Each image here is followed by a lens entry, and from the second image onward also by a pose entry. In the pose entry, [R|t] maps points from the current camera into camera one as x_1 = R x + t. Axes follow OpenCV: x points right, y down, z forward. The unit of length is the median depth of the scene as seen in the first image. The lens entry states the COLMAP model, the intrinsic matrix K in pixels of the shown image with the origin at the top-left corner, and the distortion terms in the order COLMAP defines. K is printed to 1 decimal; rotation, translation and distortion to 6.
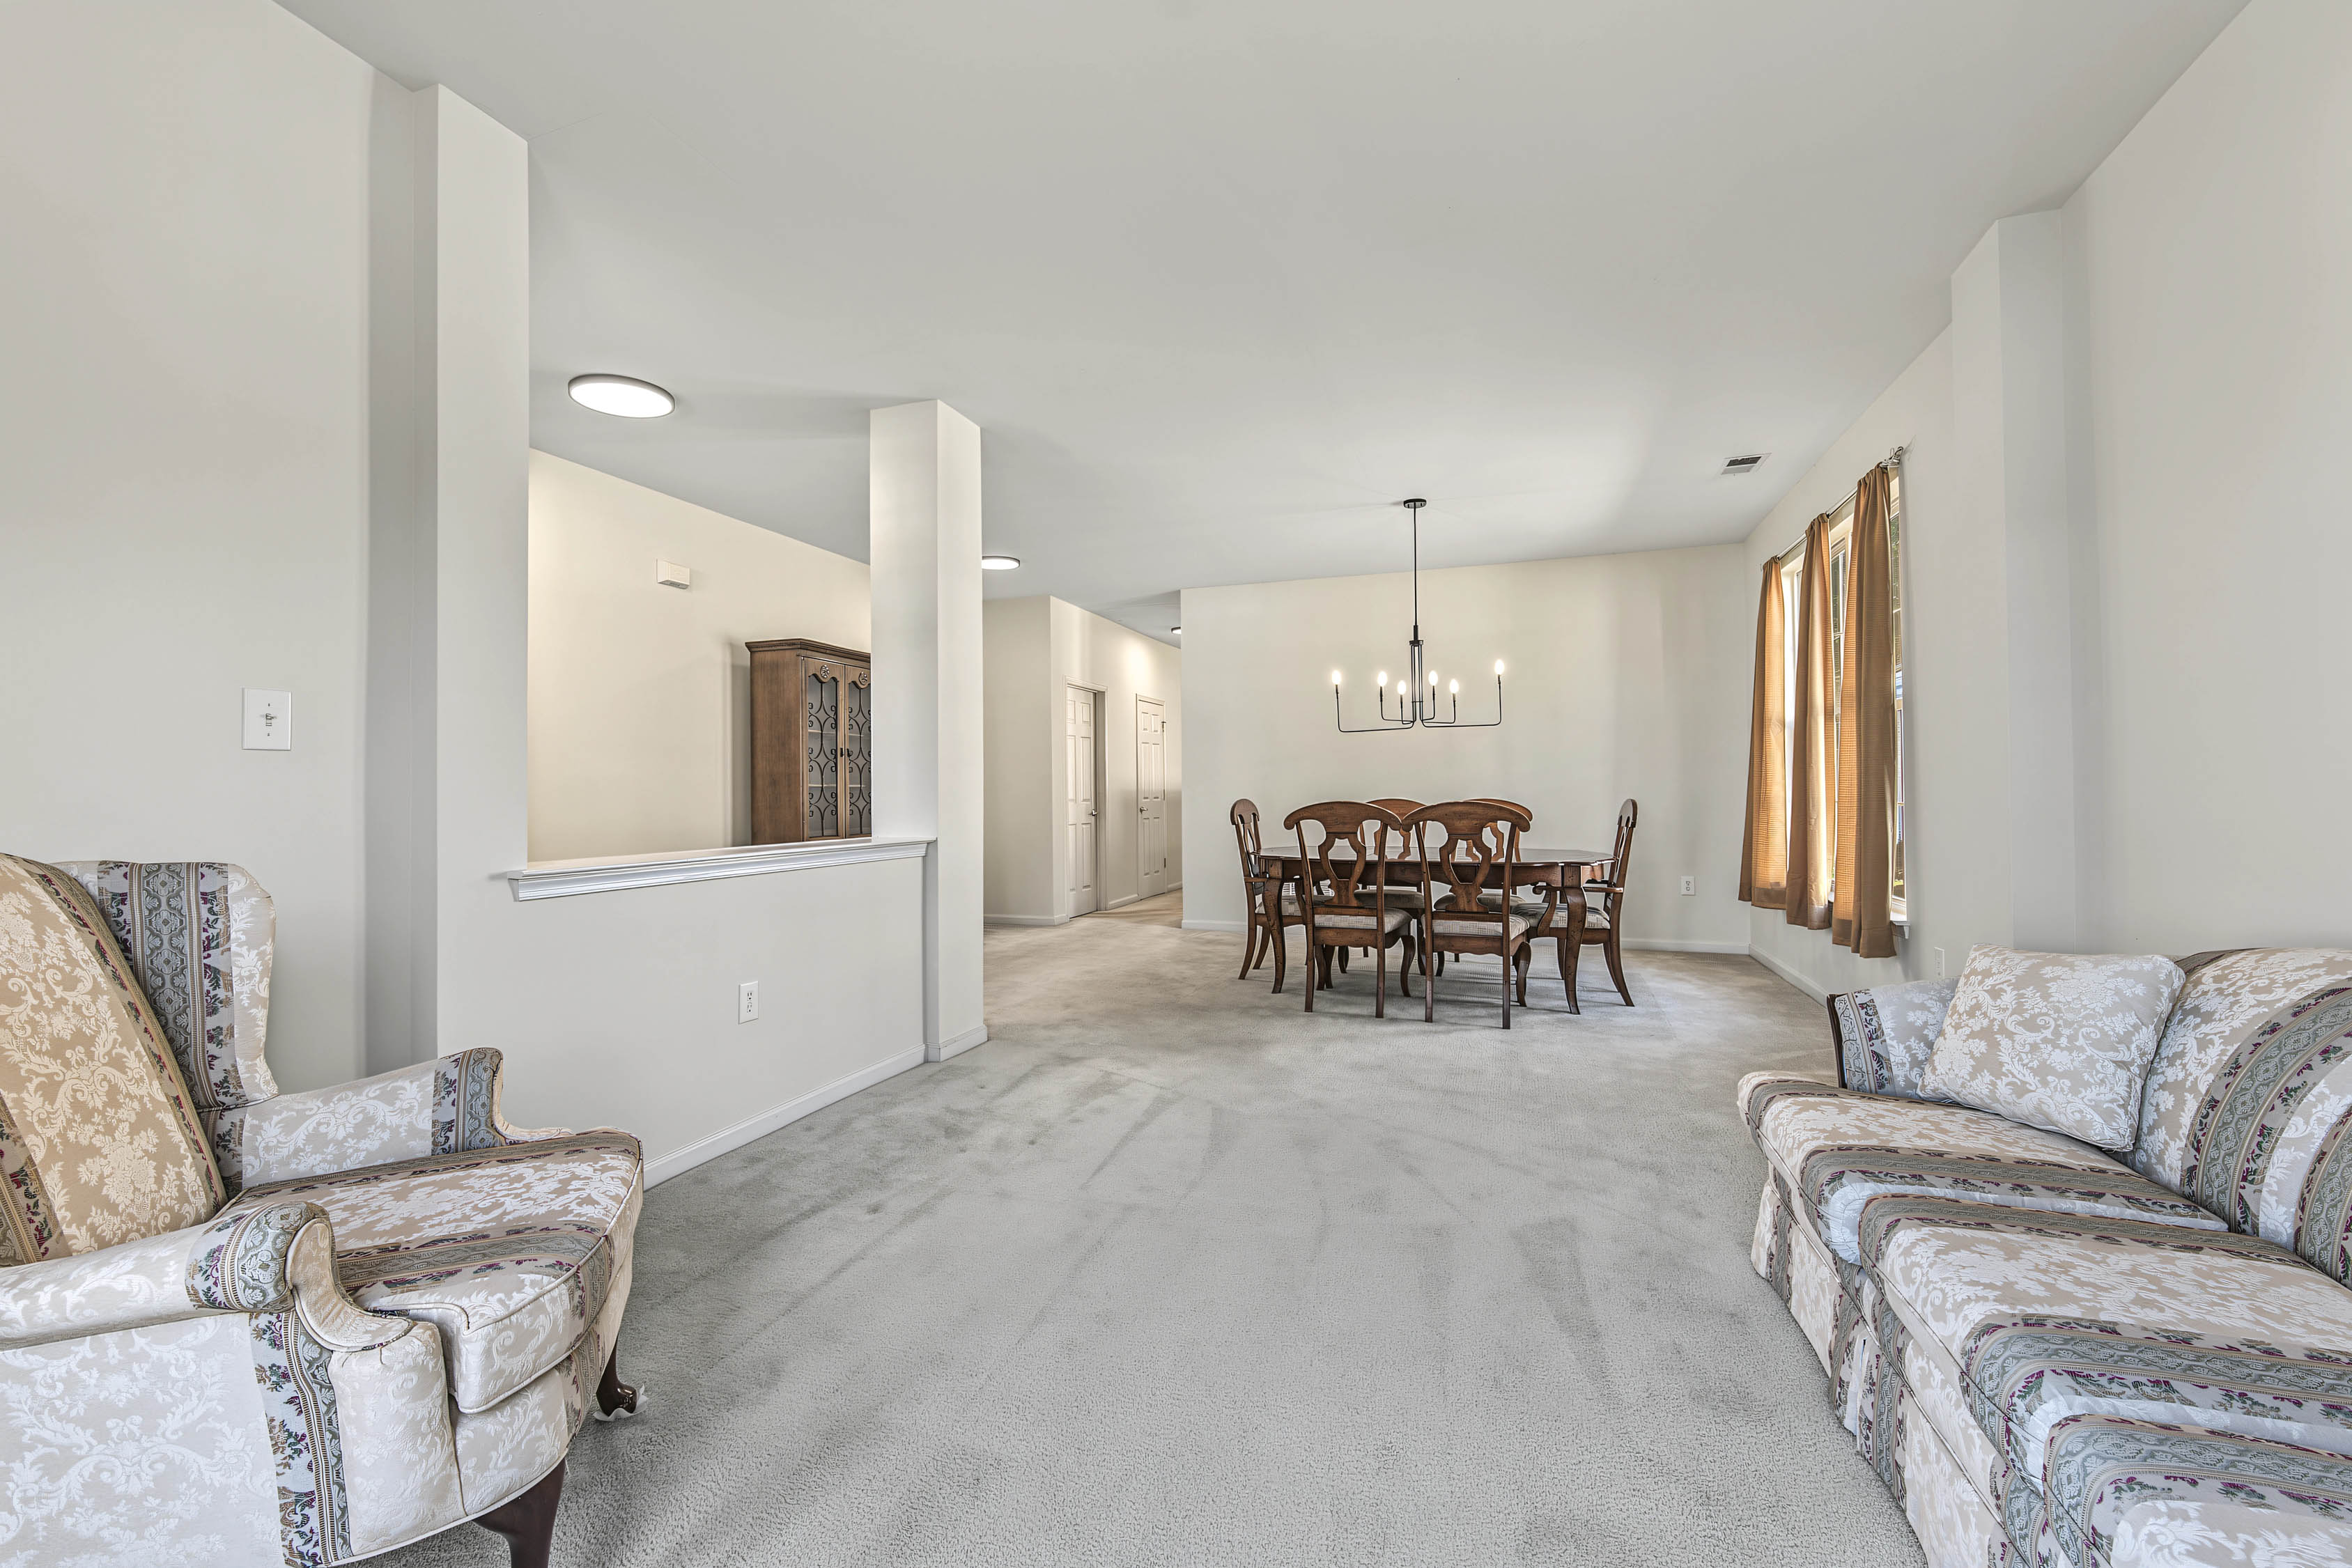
lens RADIAL K [[932.9, 0, 1184.8], [0, 932.9, 787.0], [0, 0, 1]] dist [-0.007715, 0.000109]
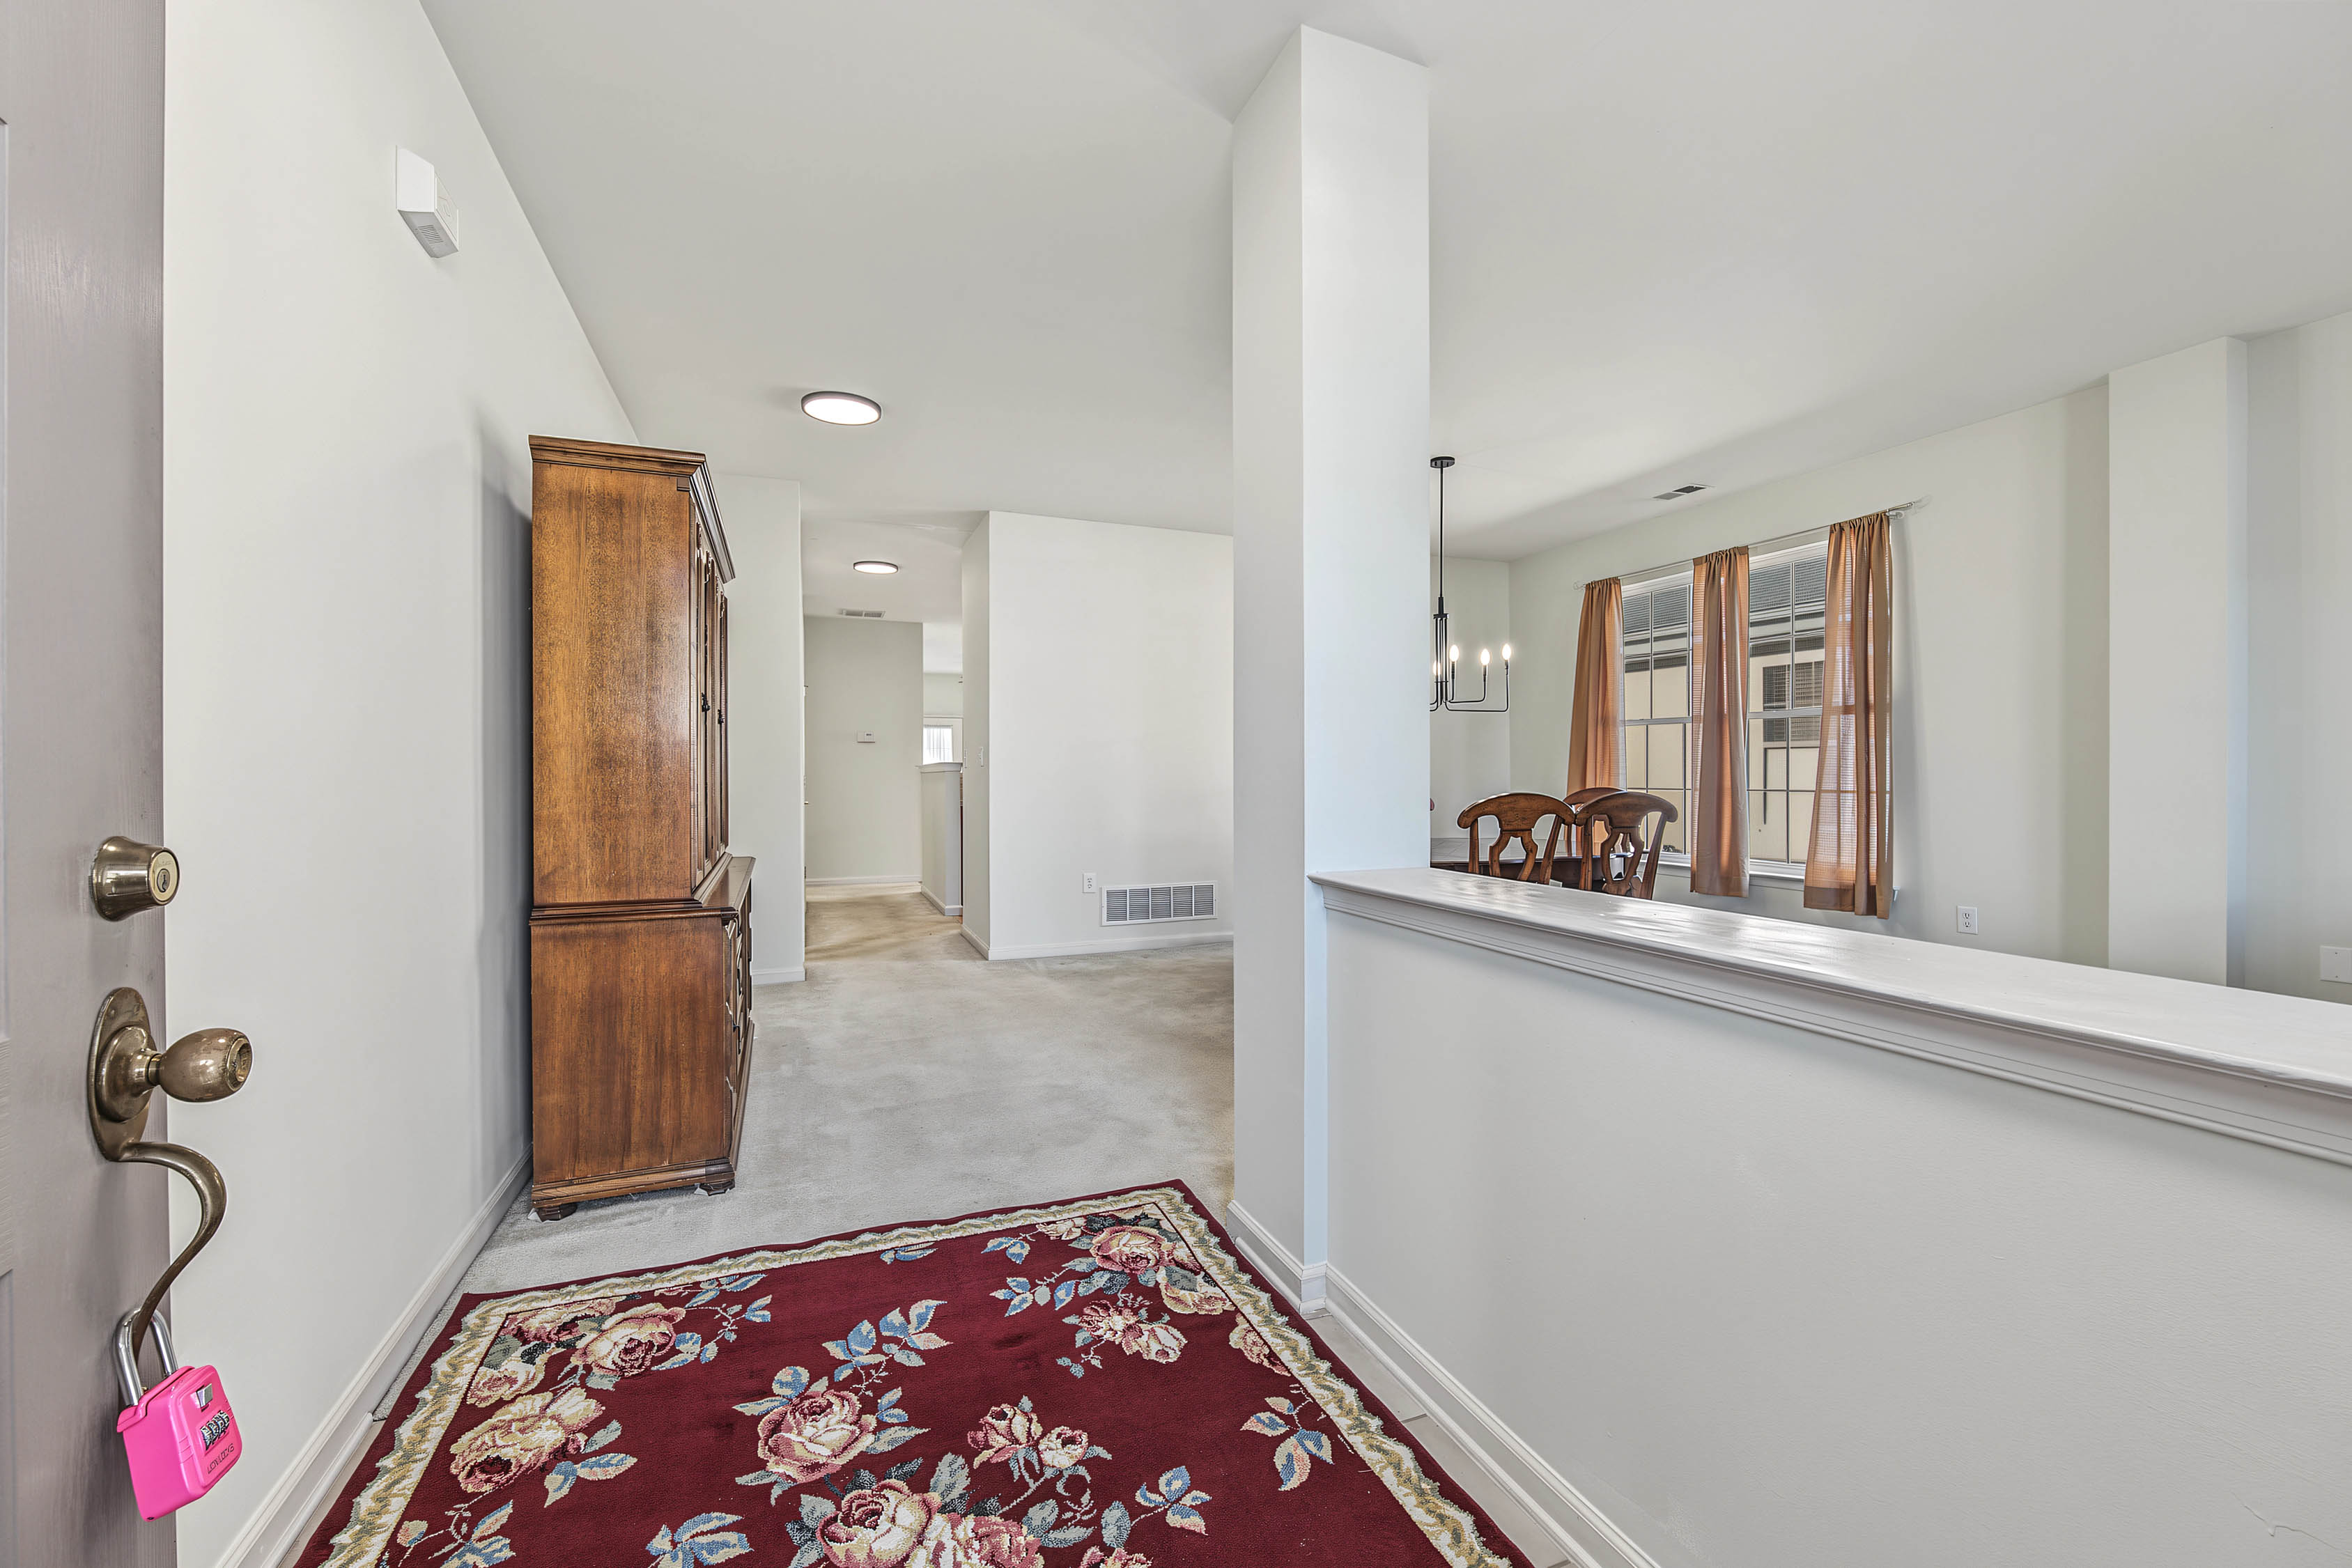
lens RADIAL K [[932.9, 0, 1171.7], [0, 932.9, 773.7], [0, 0, 1]] dist [-0.007715, 0.000109]
pose [[0.747130, 0.002141, 0.664674, -0.602570], [-0.002161, 0.999997, -0.000792, -0.000257], [-0.664674, -0.000844, 0.747133, 0.545563]]
